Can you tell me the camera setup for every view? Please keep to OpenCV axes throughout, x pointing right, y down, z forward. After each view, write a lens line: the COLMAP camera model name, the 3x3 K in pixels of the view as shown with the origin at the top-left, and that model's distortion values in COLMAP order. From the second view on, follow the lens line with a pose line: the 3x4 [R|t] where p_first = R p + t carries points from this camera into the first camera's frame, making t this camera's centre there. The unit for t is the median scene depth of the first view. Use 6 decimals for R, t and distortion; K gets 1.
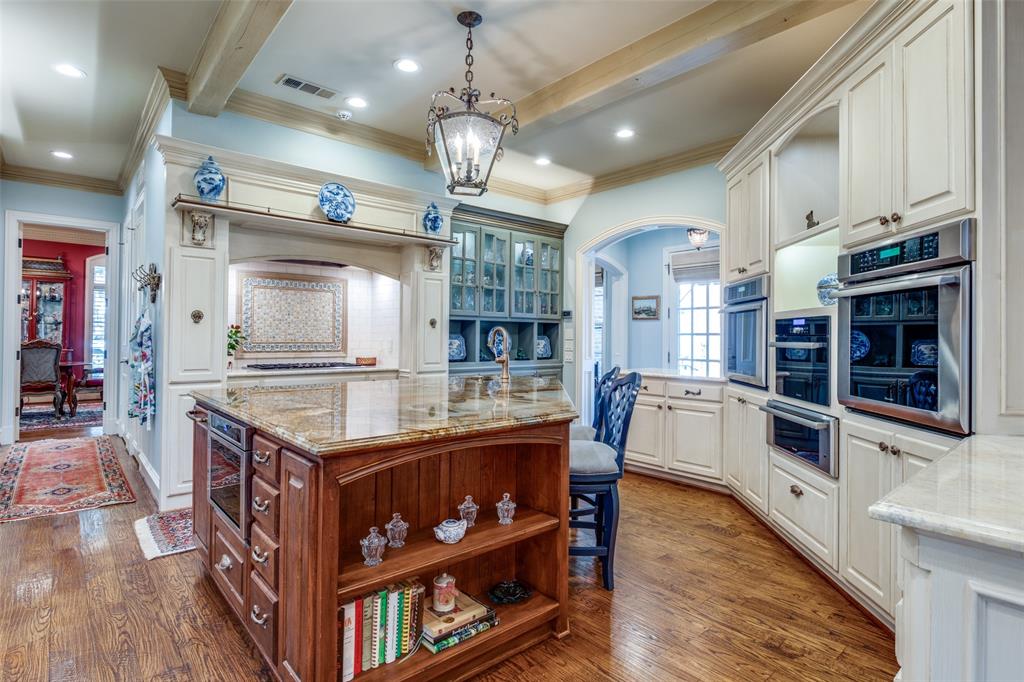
lens RADIAL K [[527.4, 0, 514.0], [0, 527.4, 337.3], [0, 0, 1]] dist [0.002516, 0.000252]
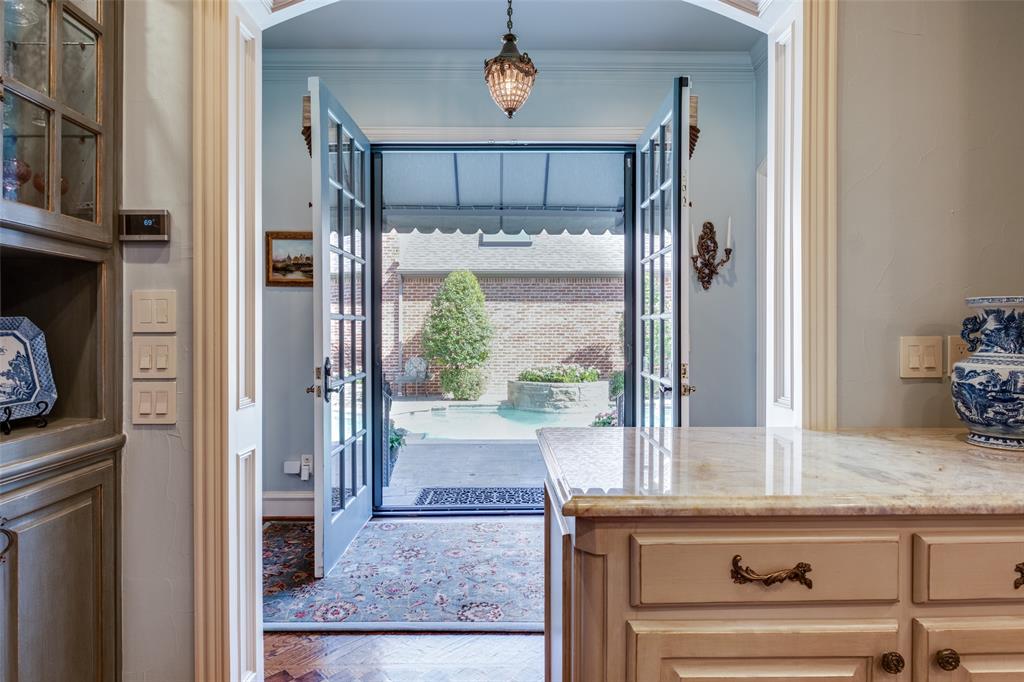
lens RADIAL K [[527.4, 0, 513.5], [0, 527.4, 333.1], [0, 0, 1]] dist [0.002516, 0.000252]
pose [[0.634685, -0.011125, 0.772691, 0.021415], [0.002422, 0.999920, 0.012408, 0.001837], [-0.772767, -0.006004, 0.634661, 0.716203]]
